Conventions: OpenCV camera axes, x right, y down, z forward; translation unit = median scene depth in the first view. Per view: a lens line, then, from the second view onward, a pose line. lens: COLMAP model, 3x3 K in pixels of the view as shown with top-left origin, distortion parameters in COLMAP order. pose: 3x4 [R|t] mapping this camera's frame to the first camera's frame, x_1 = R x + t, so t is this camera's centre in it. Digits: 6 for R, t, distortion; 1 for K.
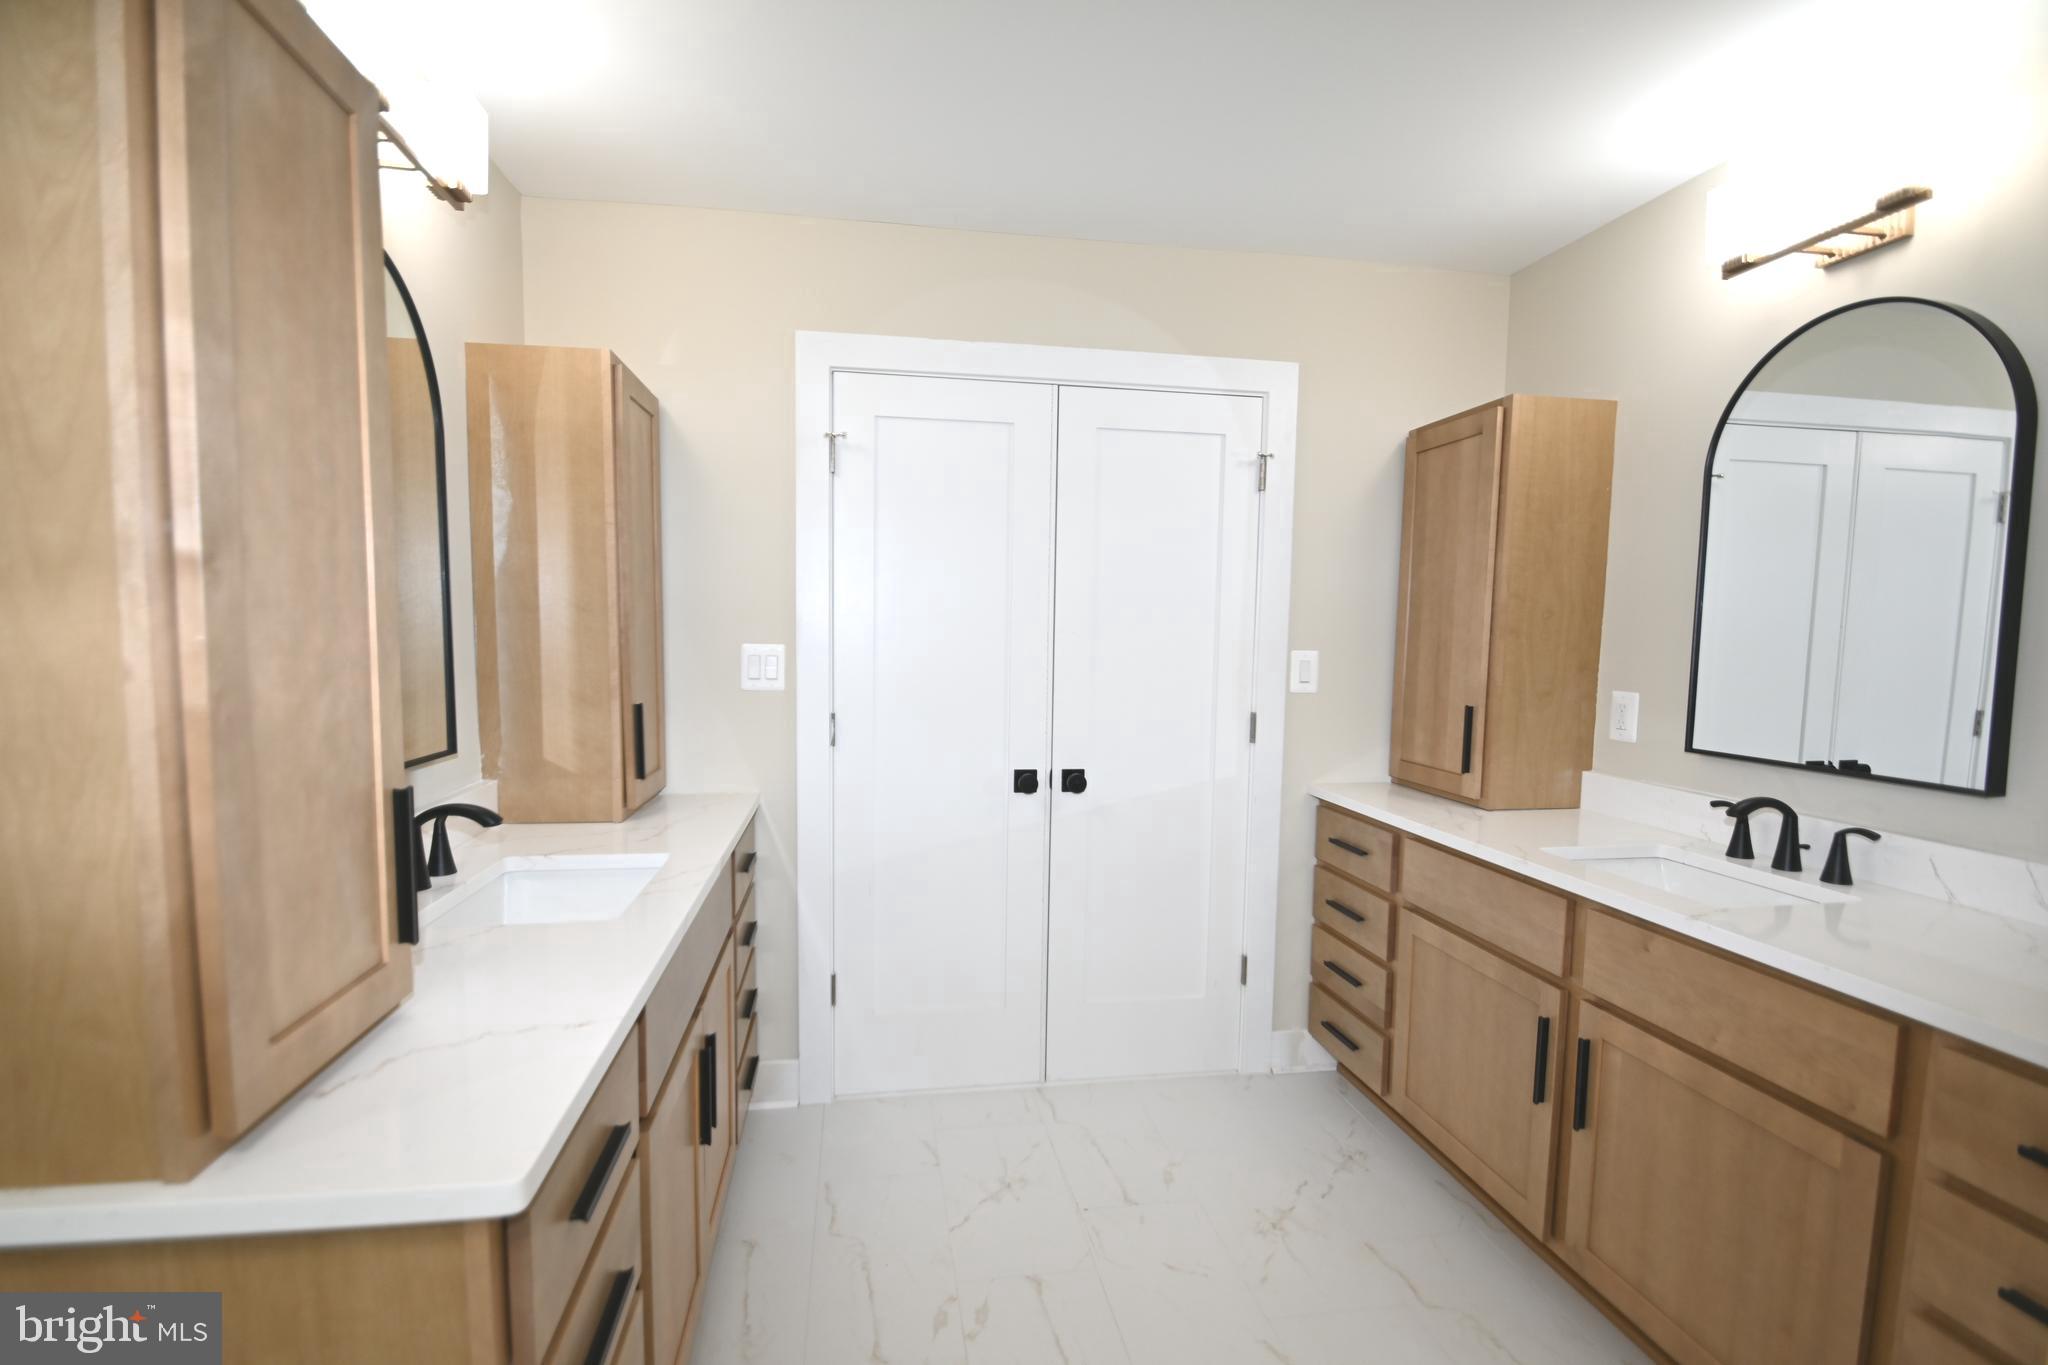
lens RADIAL K [[950.6, 0, 1024.6], [0, 950.6, 709.9], [0, 0, 1]] dist [0.001771, -0.009733]
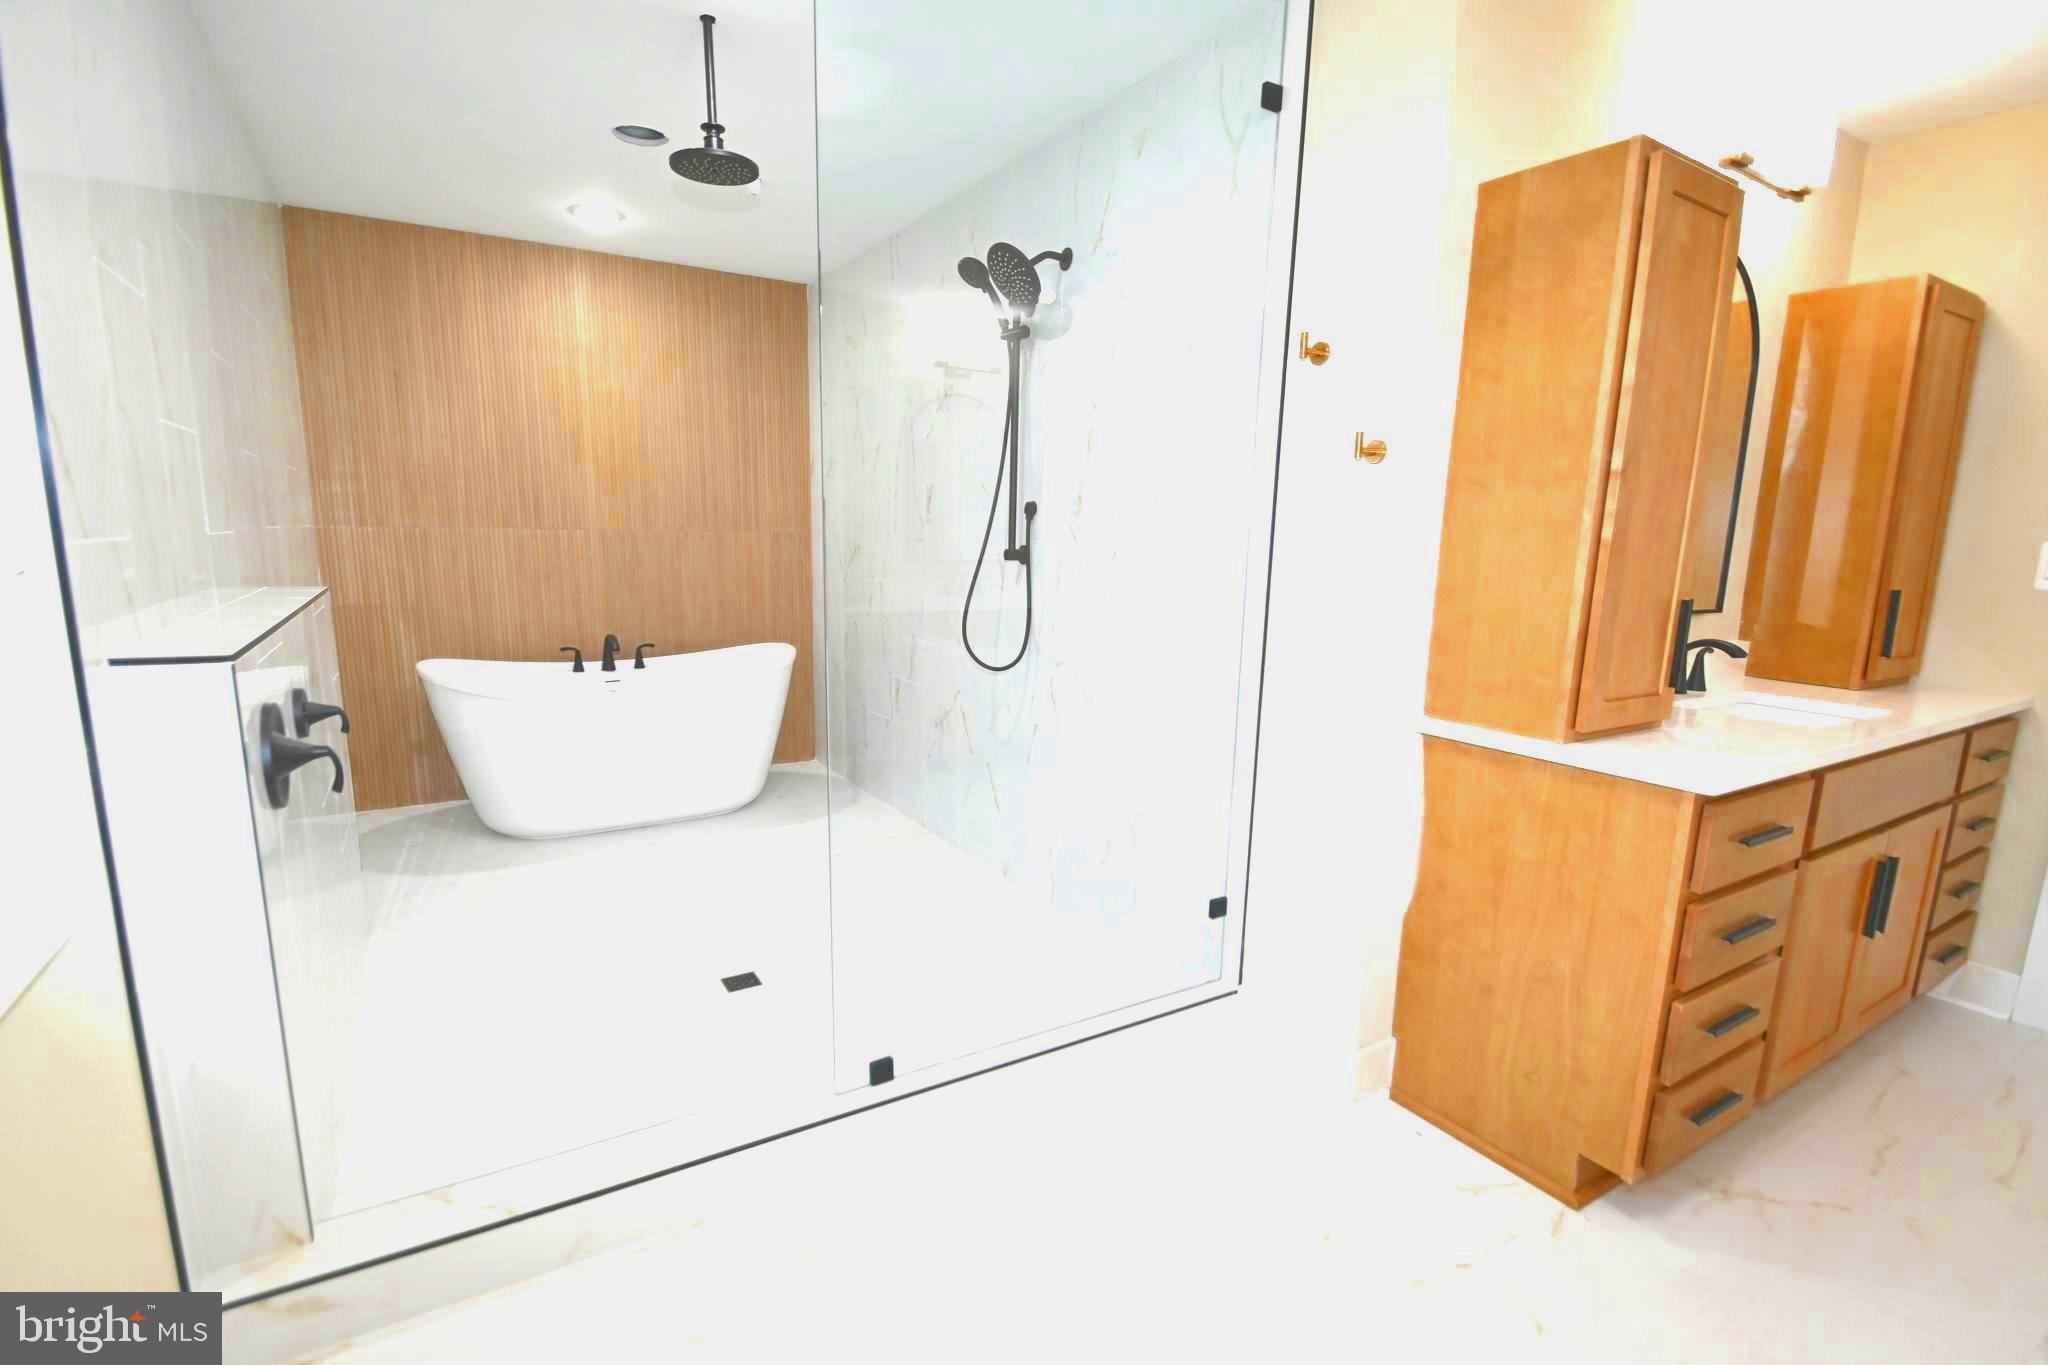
lens RADIAL K [[950.6, 0, 1024.6], [0, 950.6, 709.9], [0, 0, 1]] dist [0.001771, -0.009733]
pose [[0.380221, 0.169238, -0.909280, 0.270311], [-0.092478, 0.985146, 0.144688, 0.073947], [0.920261, 0.029075, 0.390224, -0.427818]]
